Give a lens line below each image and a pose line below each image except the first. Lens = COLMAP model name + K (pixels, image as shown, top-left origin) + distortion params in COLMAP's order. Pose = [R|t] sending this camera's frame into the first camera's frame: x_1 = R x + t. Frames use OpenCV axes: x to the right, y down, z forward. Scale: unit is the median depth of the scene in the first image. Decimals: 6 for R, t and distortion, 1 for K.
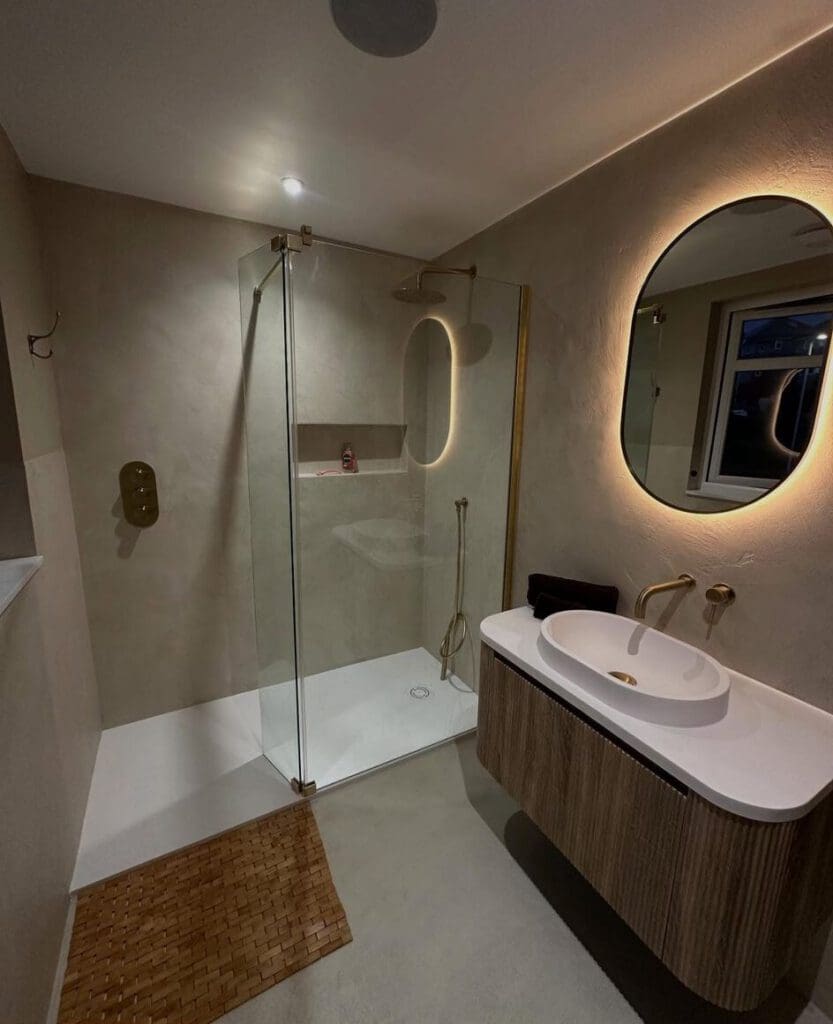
lens RADIAL K [[445.9, 0, 415.9], [0, 445.9, 510.6], [0, 0, 1]] dist [-0.001311, -0.000067]
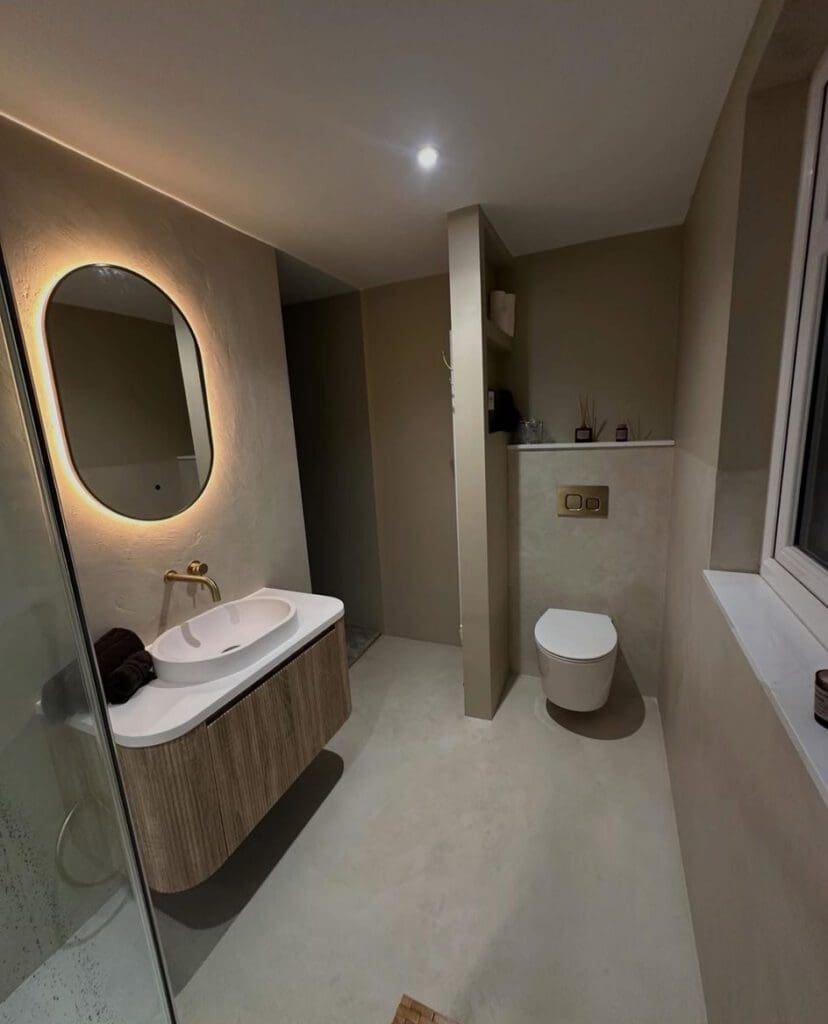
lens RADIAL K [[429.4, 0, 414.3], [0, 429.4, 510.5], [0, 0, 1]] dist [0.000102, -0.000040]
pose [[-0.597970, -0.141201, 0.788983, -0.724140], [0.202105, 0.925991, 0.318896, -0.259553], [-0.775619, 0.350148, -0.525177, 1.108630]]
